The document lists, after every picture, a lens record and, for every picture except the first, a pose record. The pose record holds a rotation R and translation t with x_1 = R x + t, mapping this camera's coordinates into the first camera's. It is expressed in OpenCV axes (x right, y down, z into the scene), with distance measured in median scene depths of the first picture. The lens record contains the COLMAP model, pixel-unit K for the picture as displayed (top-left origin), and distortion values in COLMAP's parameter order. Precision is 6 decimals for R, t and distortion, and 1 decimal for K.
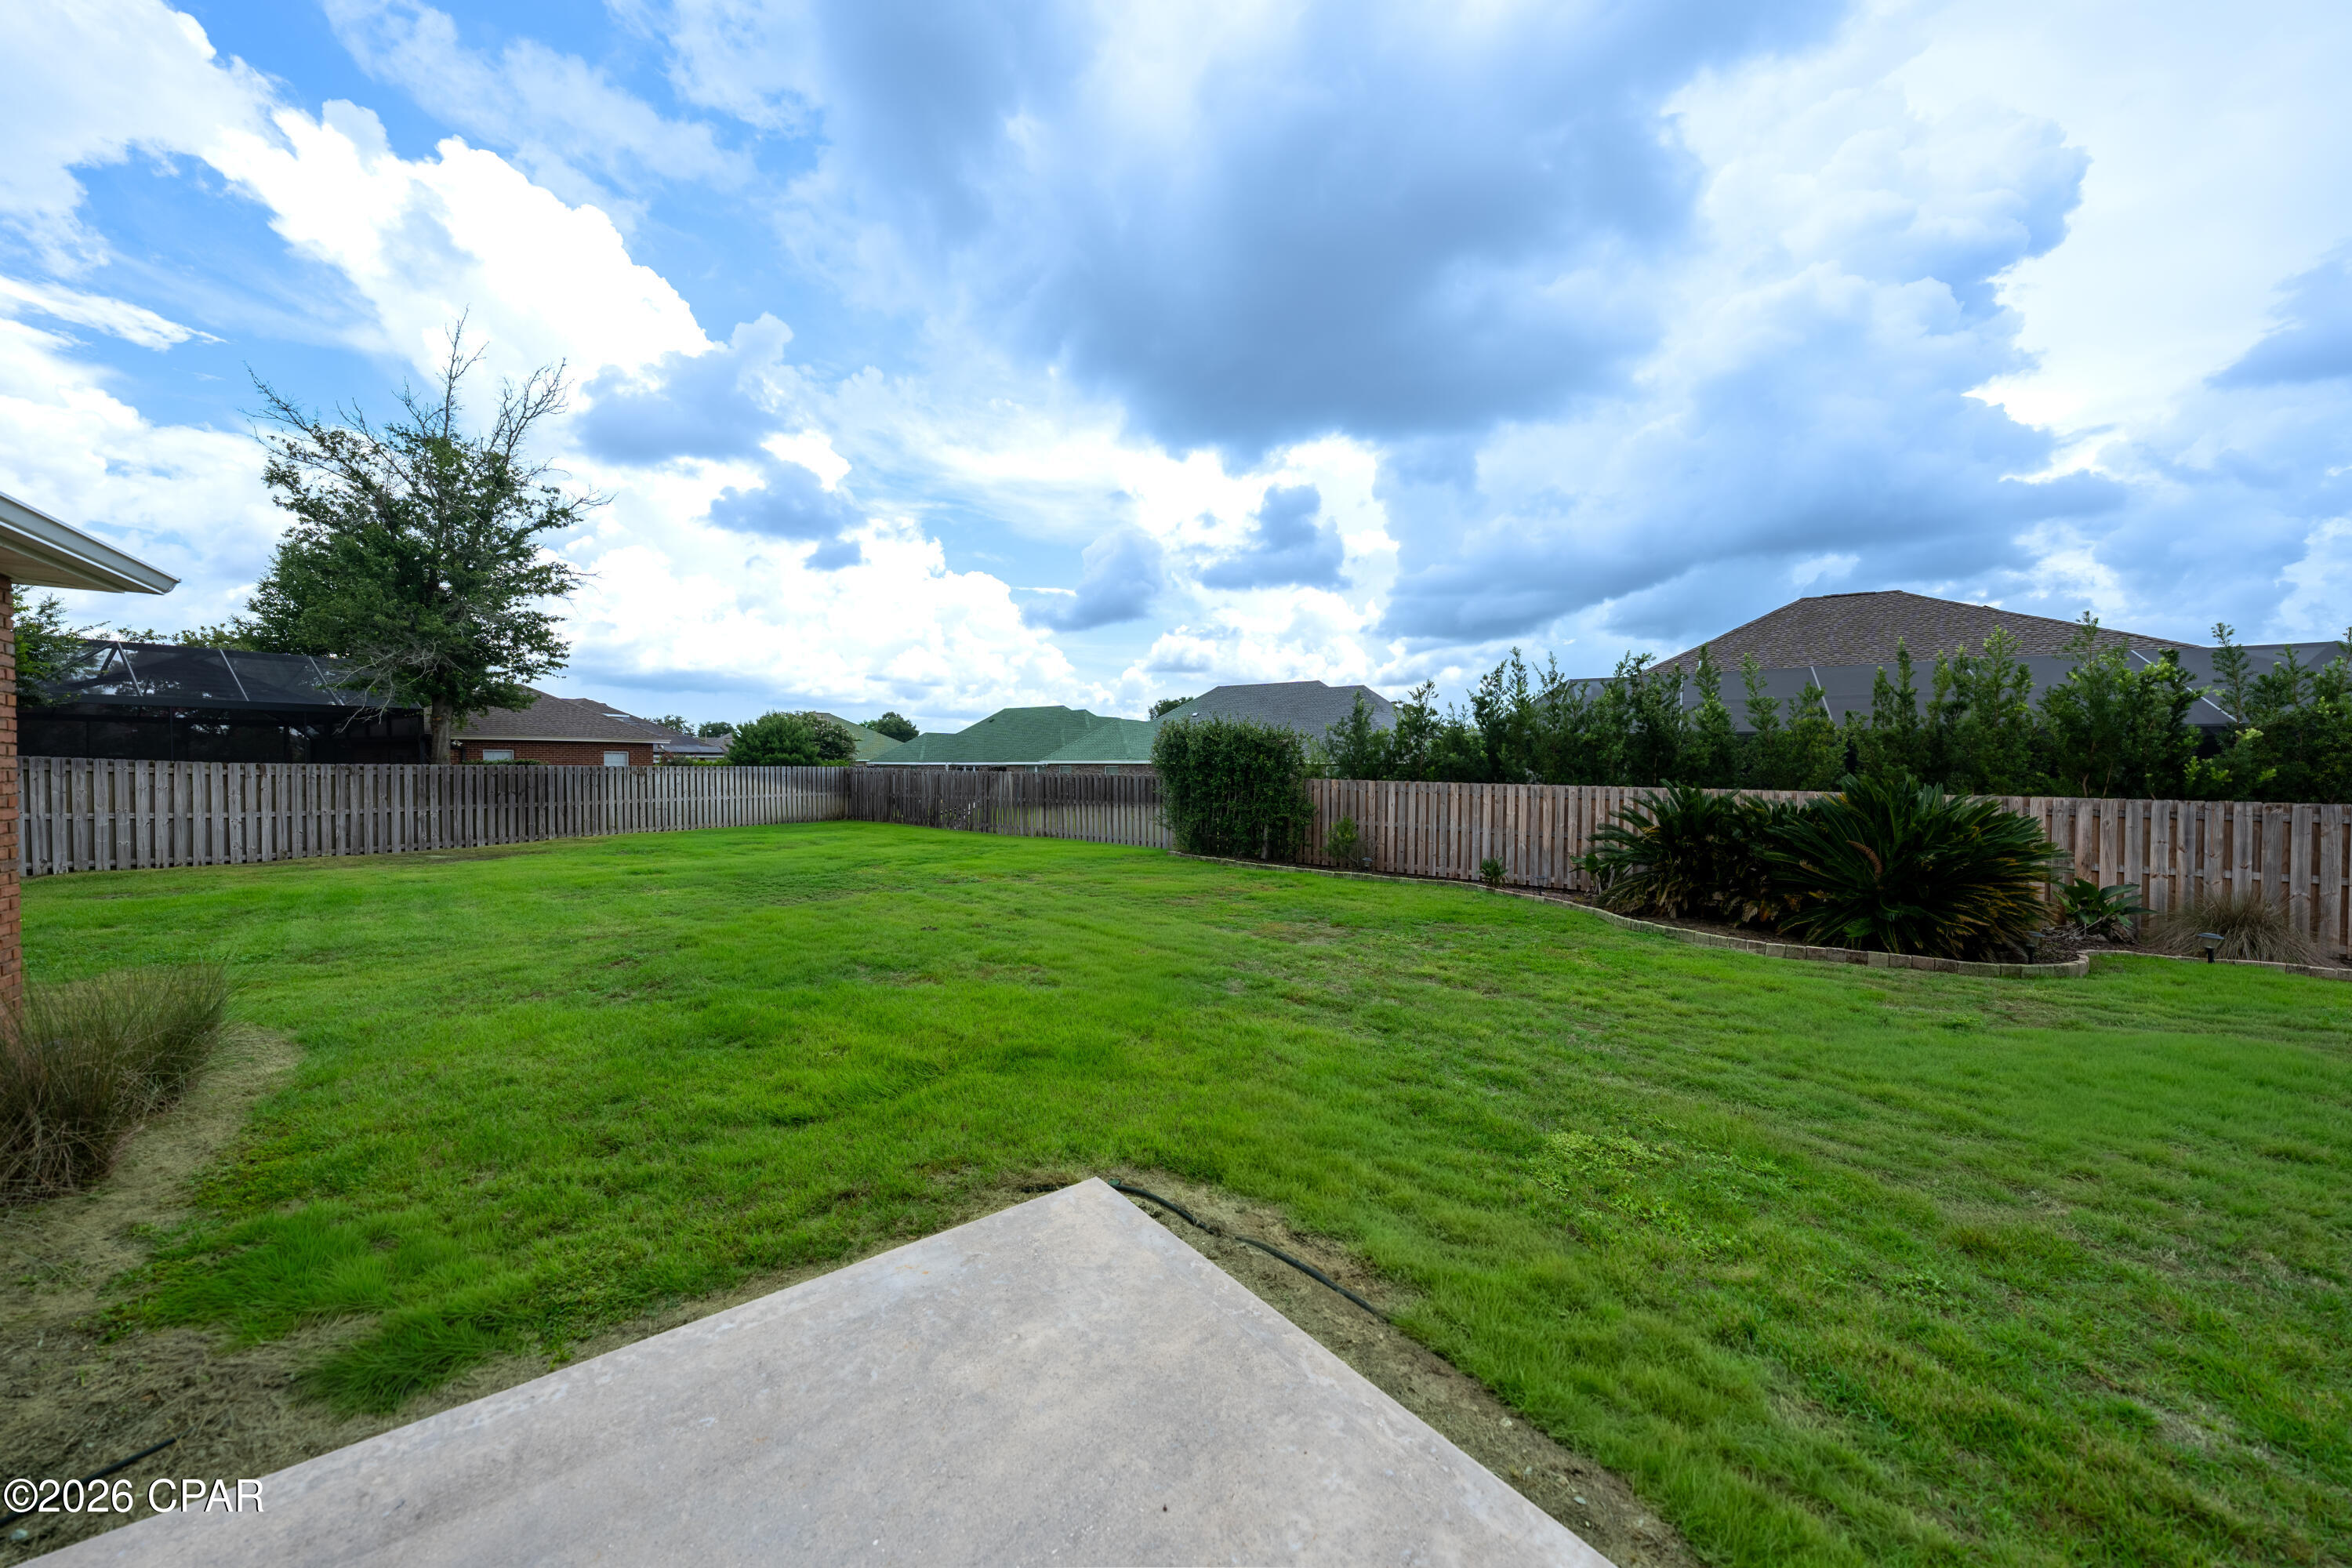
lens RADIAL K [[801.8, 0, 1179.0], [0, 801.8, 779.9], [0, 0, 1]] dist [-0.000481, 0.000028]
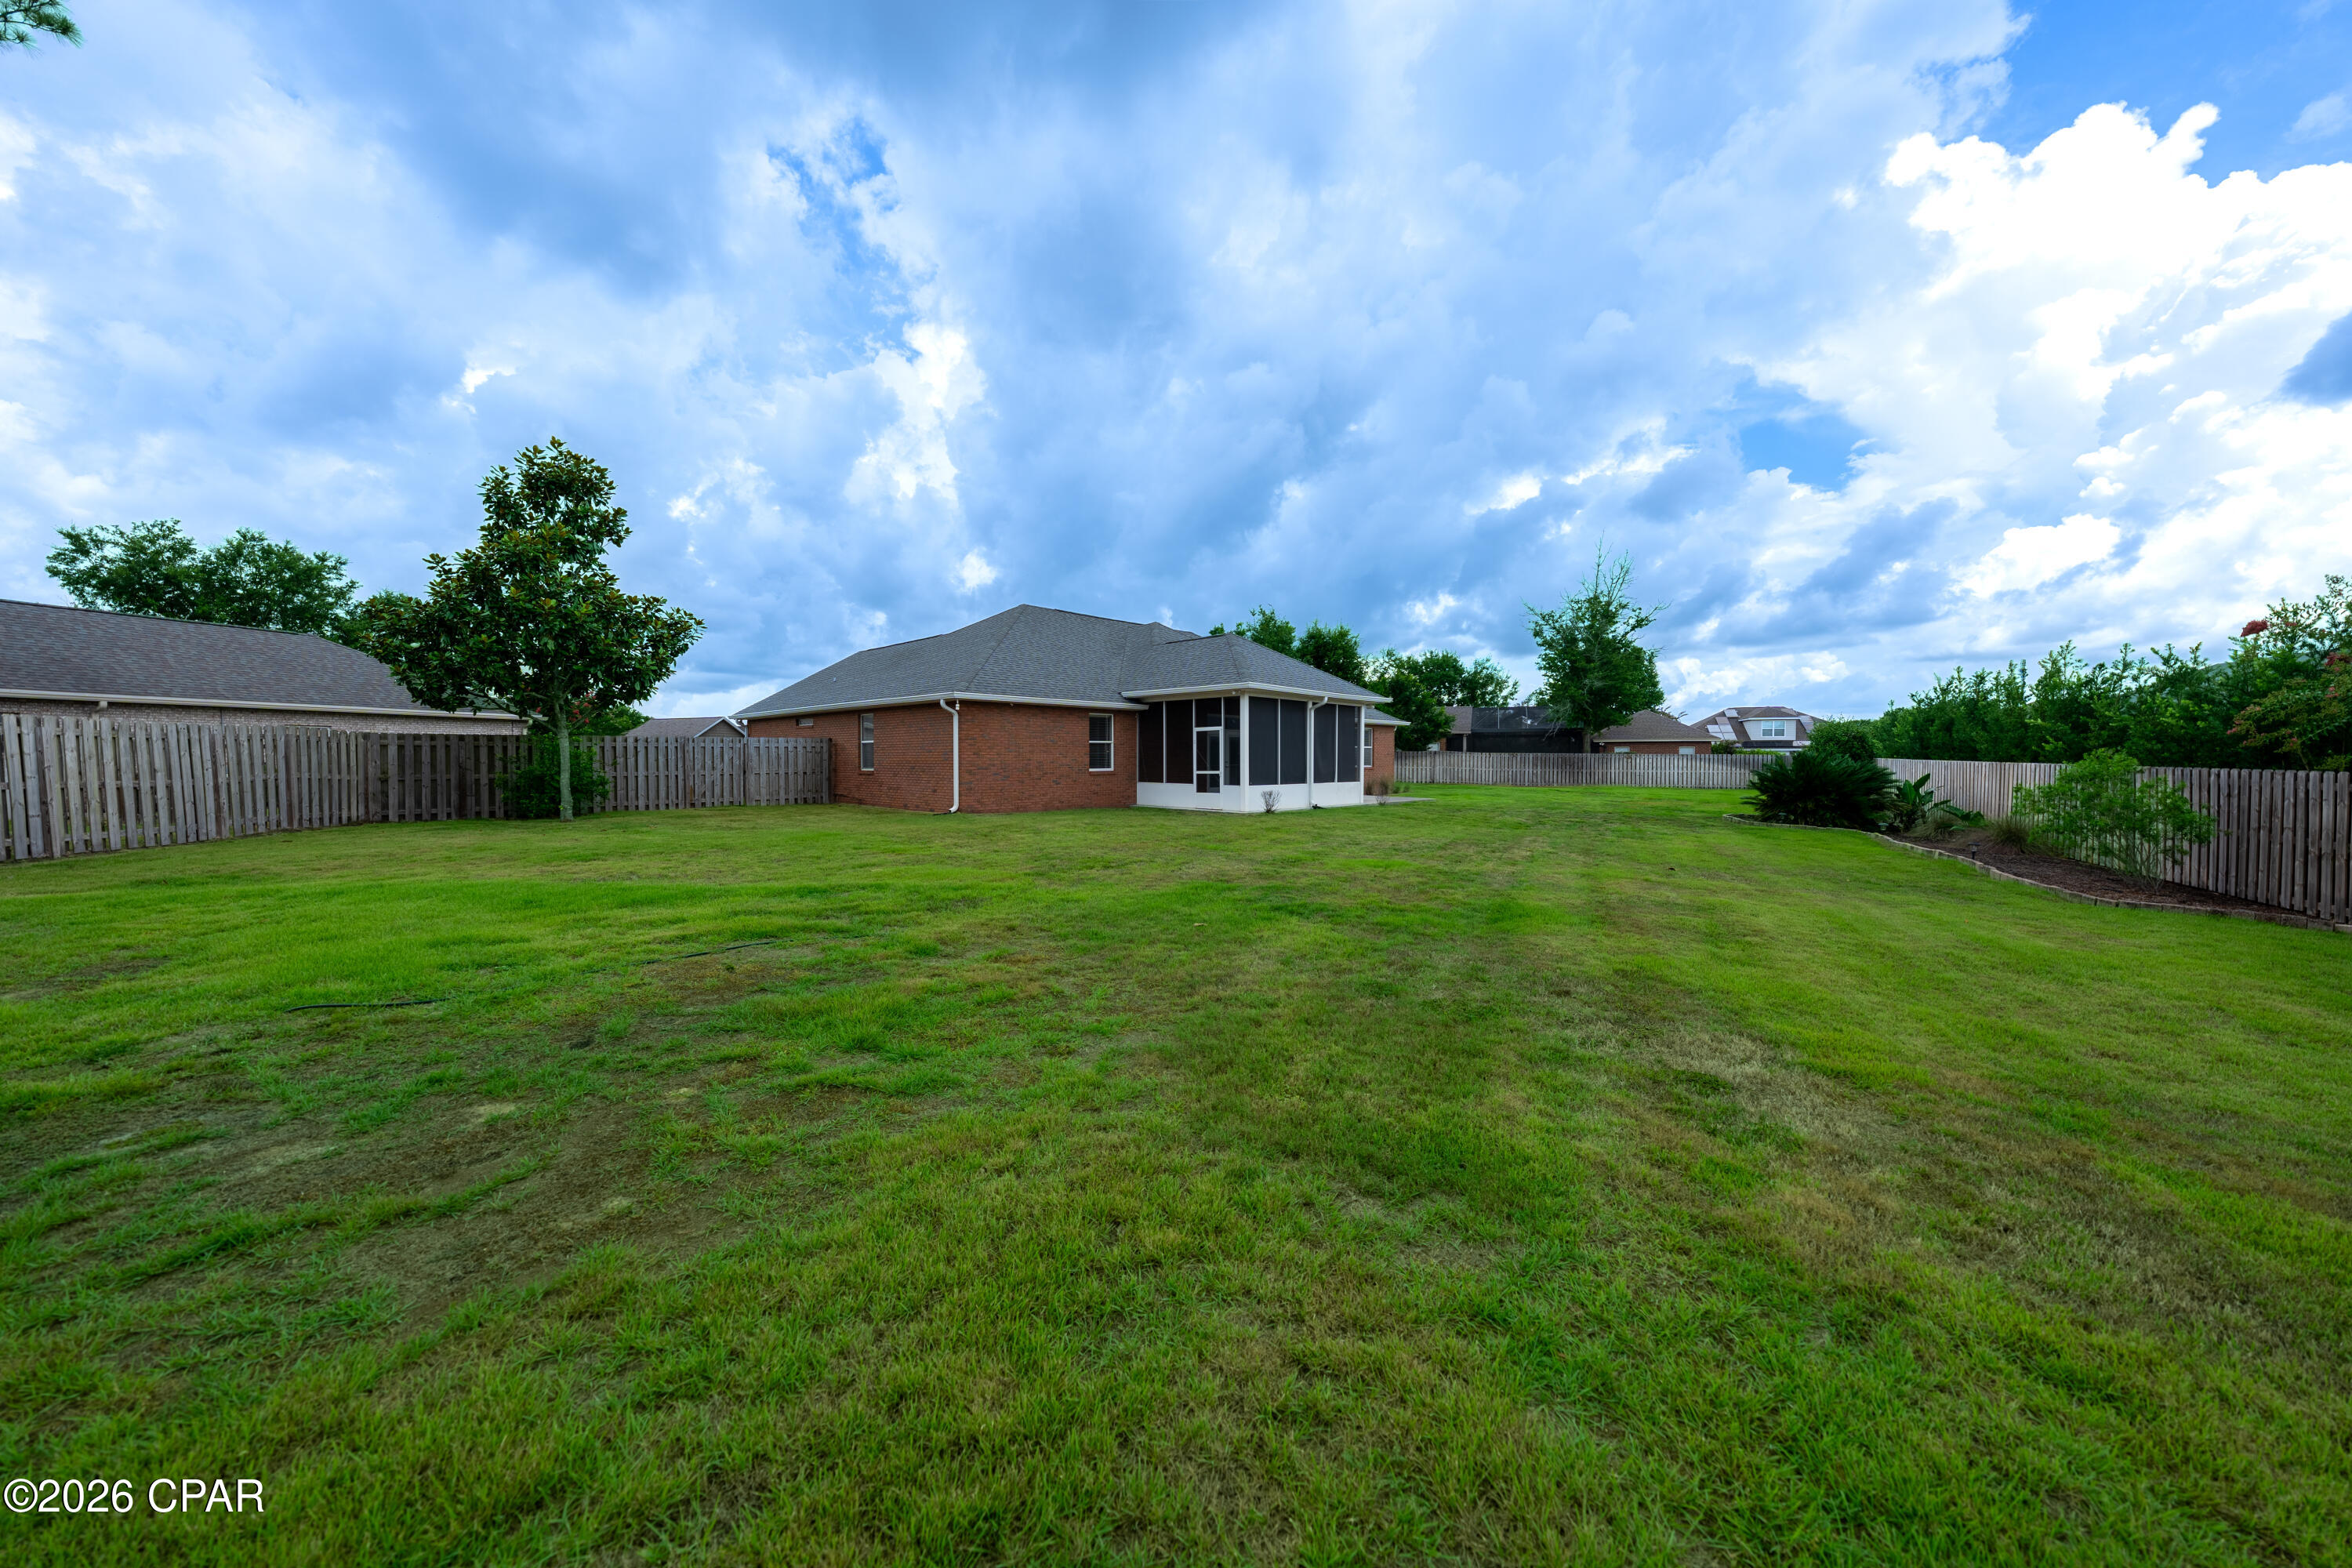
lens RADIAL K [[801.8, 0, 1179.0], [0, 801.8, 779.9], [0, 0, 1]] dist [-0.000481, 0.000028]
pose [[0.143631, 0.025336, -0.989307, 2.586685], [-0.020290, 0.999537, 0.022652, 0.058014], [0.989423, 0.016819, 0.144079, -0.923771]]
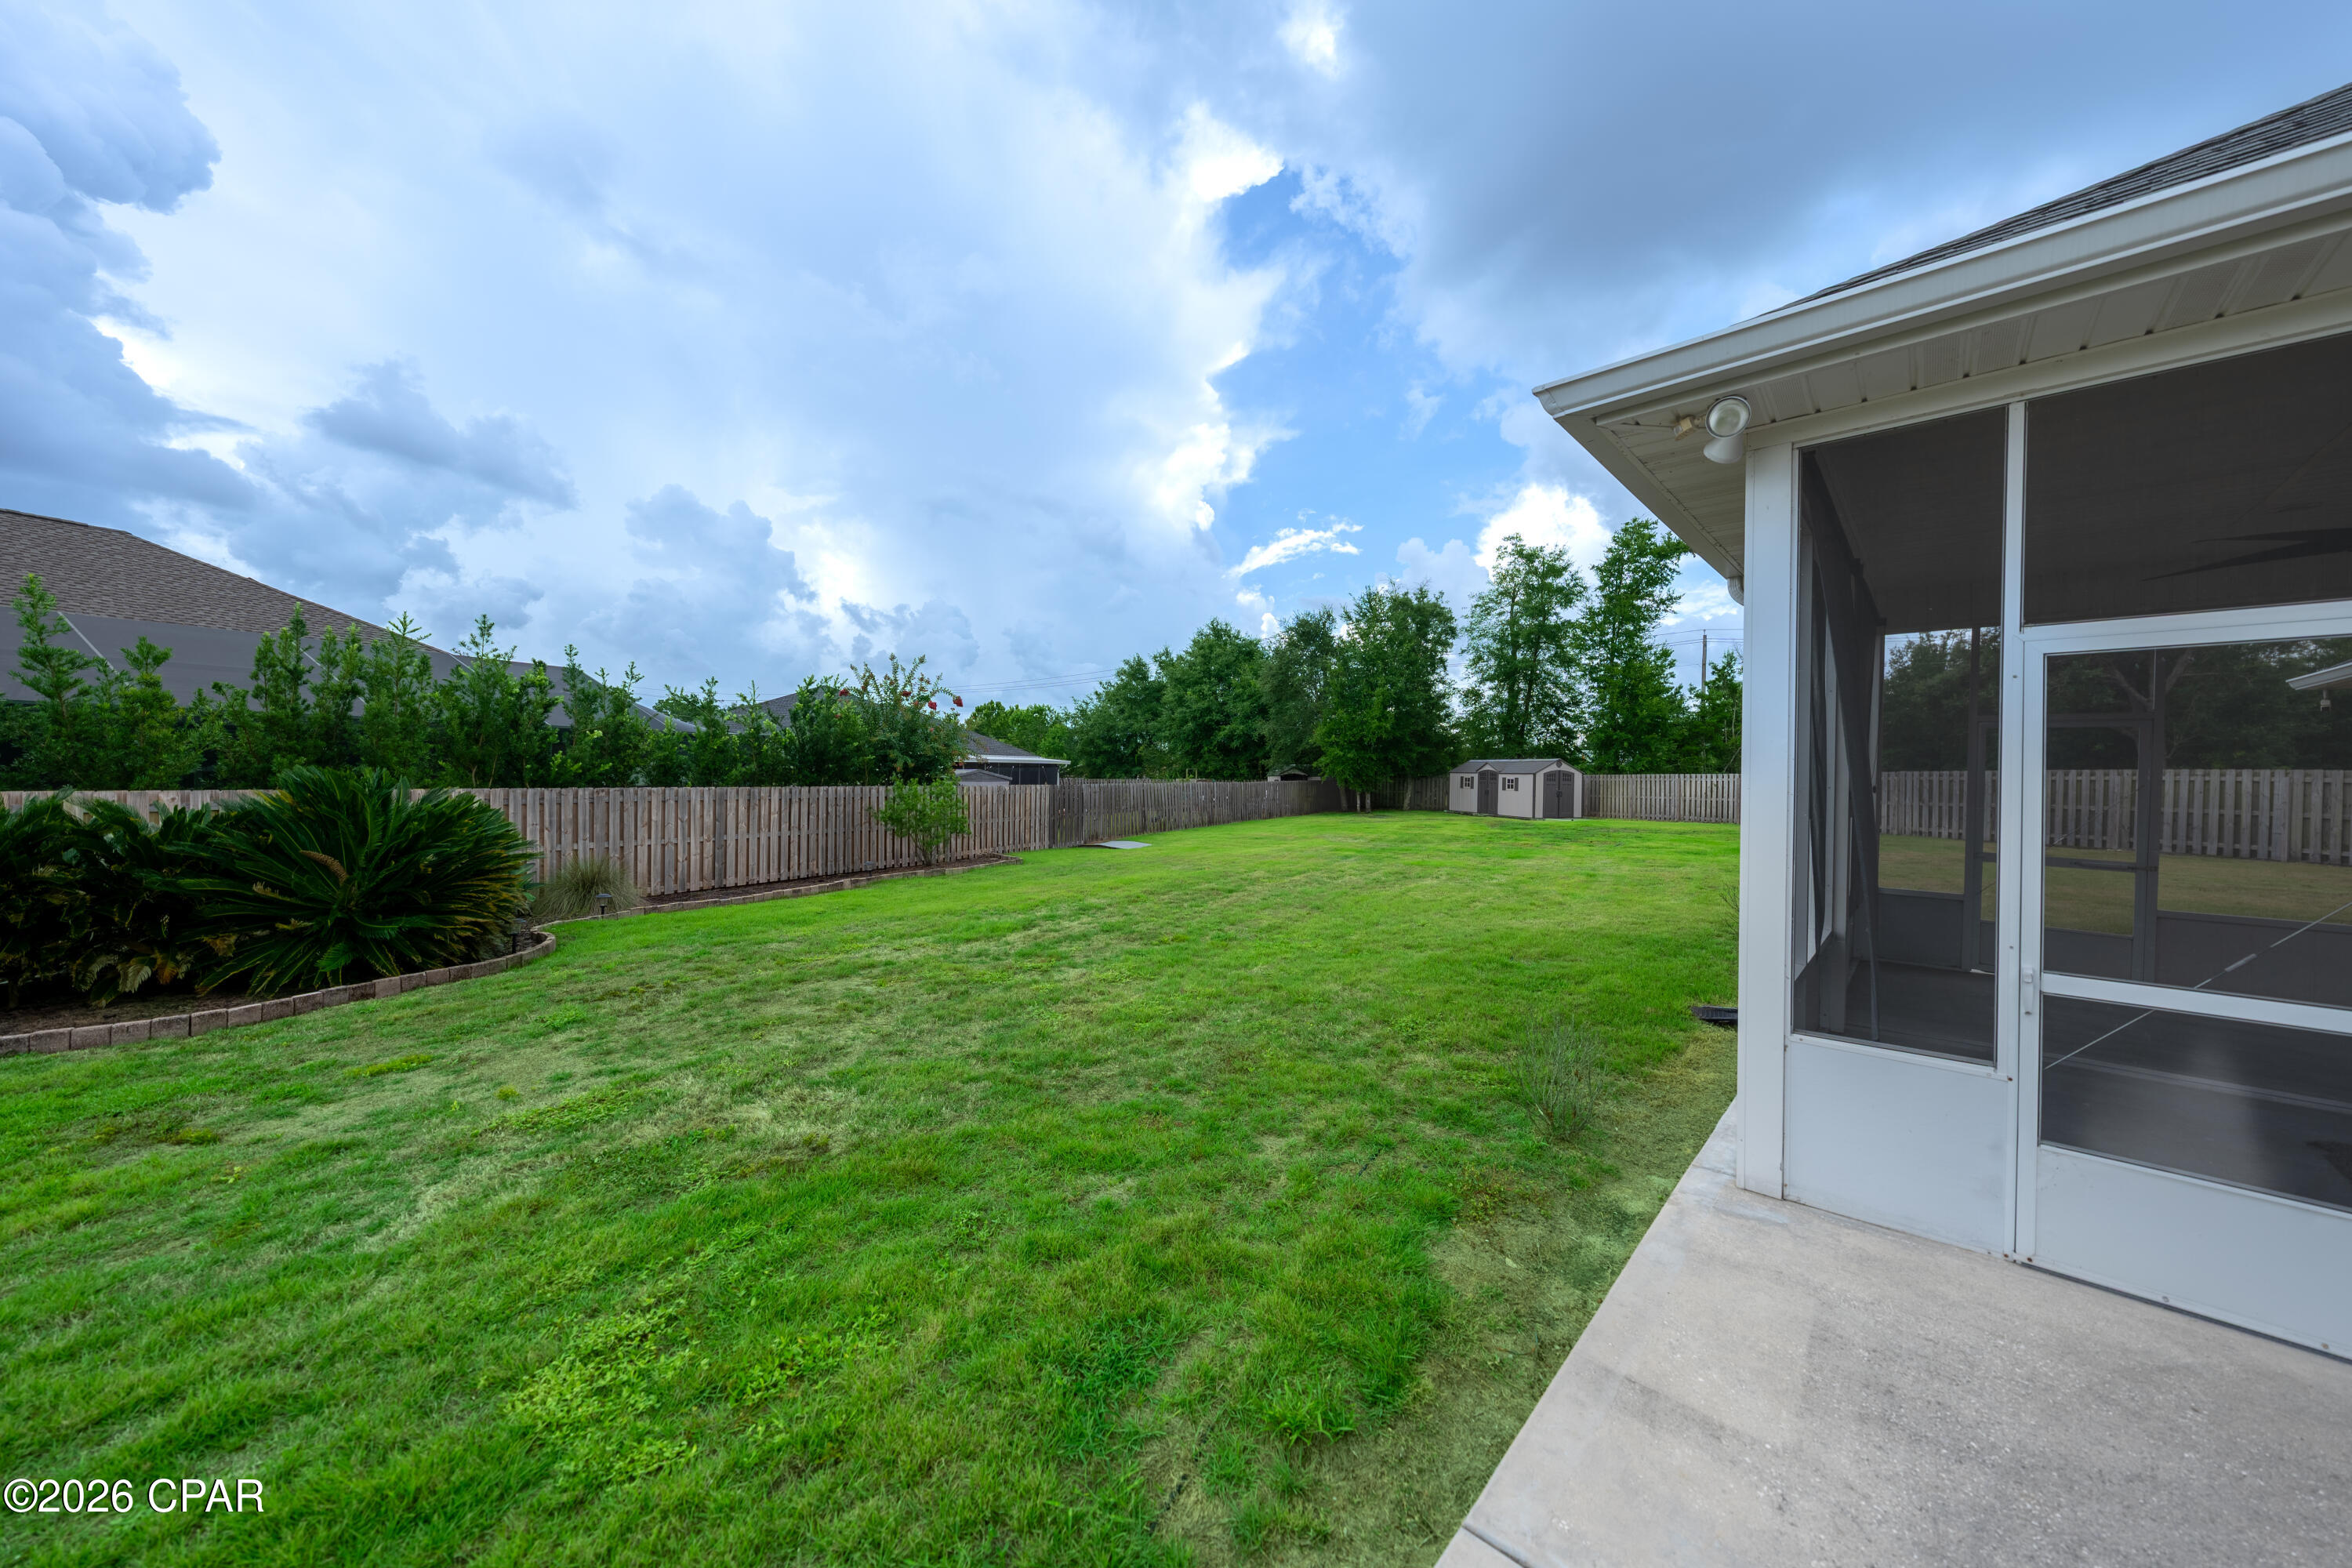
lens RADIAL K [[804.7, 0, 1181.4], [0, 804.7, 774.9], [0, 0, 1]] dist [-0.000845, 0.000007]
pose [[-0.147127, -0.010796, 0.989059, -0.062775], [0.008065, 0.999894, 0.012114, -0.000333], [-0.989085, 0.009759, -0.147025, 0.259323]]
